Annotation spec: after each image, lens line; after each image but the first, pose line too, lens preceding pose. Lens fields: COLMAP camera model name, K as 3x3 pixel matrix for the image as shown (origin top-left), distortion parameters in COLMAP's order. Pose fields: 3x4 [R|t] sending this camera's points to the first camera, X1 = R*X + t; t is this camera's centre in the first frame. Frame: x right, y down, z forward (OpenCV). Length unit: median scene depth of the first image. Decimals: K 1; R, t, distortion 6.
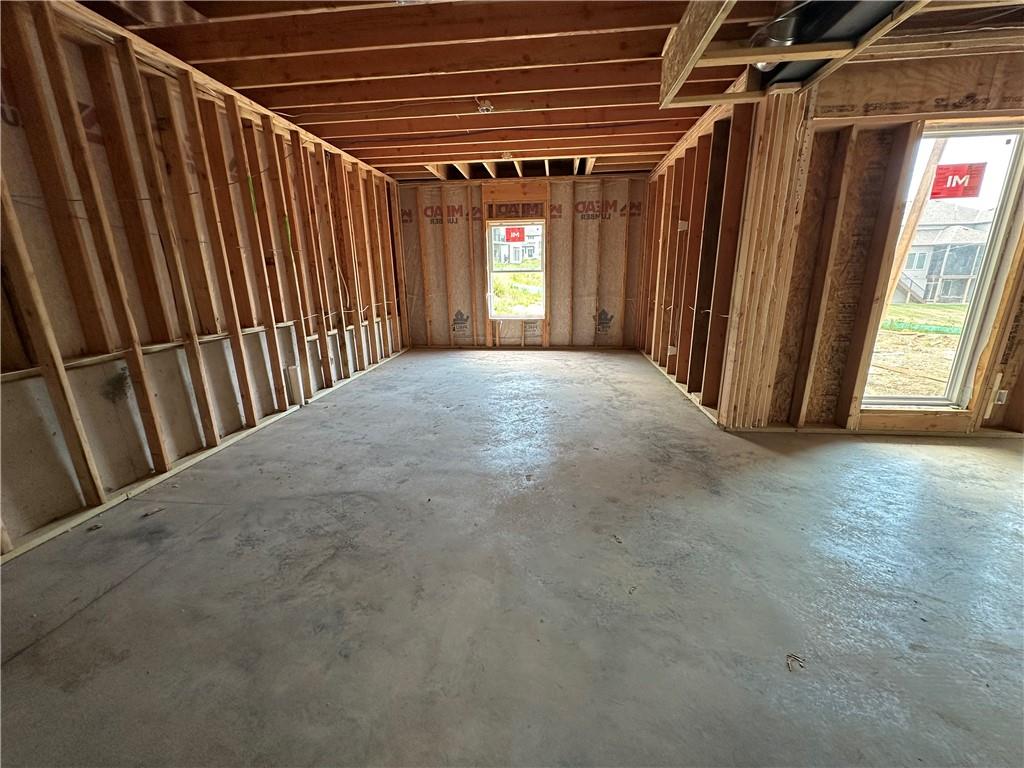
lens RADIAL K [[407.9, 0, 513.0], [0, 407.9, 383.3], [0, 0, 1]] dist [-0.000350, 0.000045]
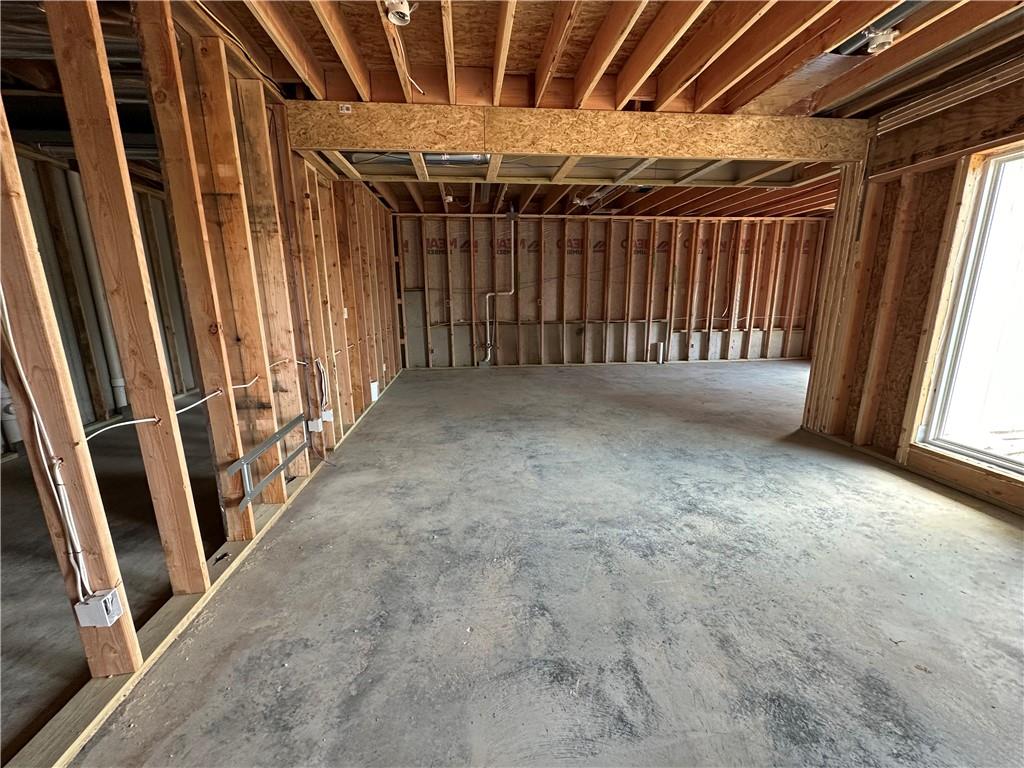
lens RADIAL K [[407.9, 0, 514.4], [0, 407.9, 384.5], [0, 0, 1]] dist [-0.000350, 0.000045]
pose [[0.219463, 0.220810, -0.950305, 1.681699], [-0.250481, 0.954154, 0.163858, 0.007233], [0.942918, 0.202073, 0.264710, -0.184689]]
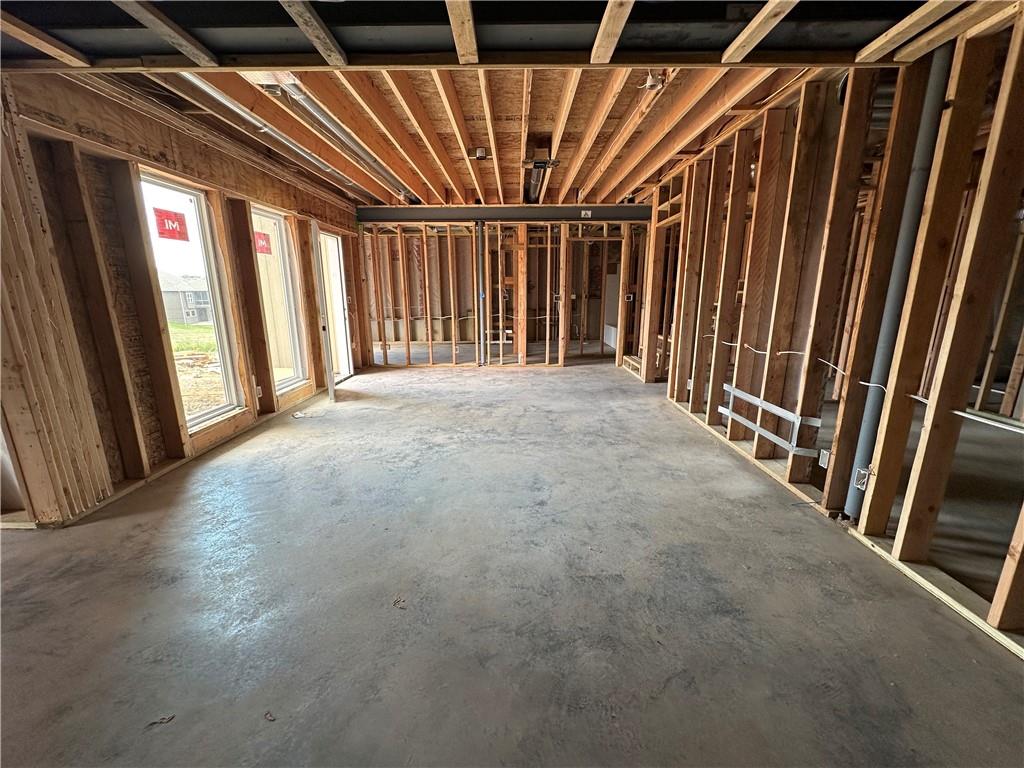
lens RADIAL K [[407.9, 0, 510.1], [0, 407.9, 384.3], [0, 0, 1]] dist [-0.000350, 0.000045]
pose [[-0.094415, -0.210088, 0.973113, -0.217282], [0.266469, 0.936480, 0.228033, -0.081034], [-0.959208, 0.280834, -0.032436, 0.242136]]
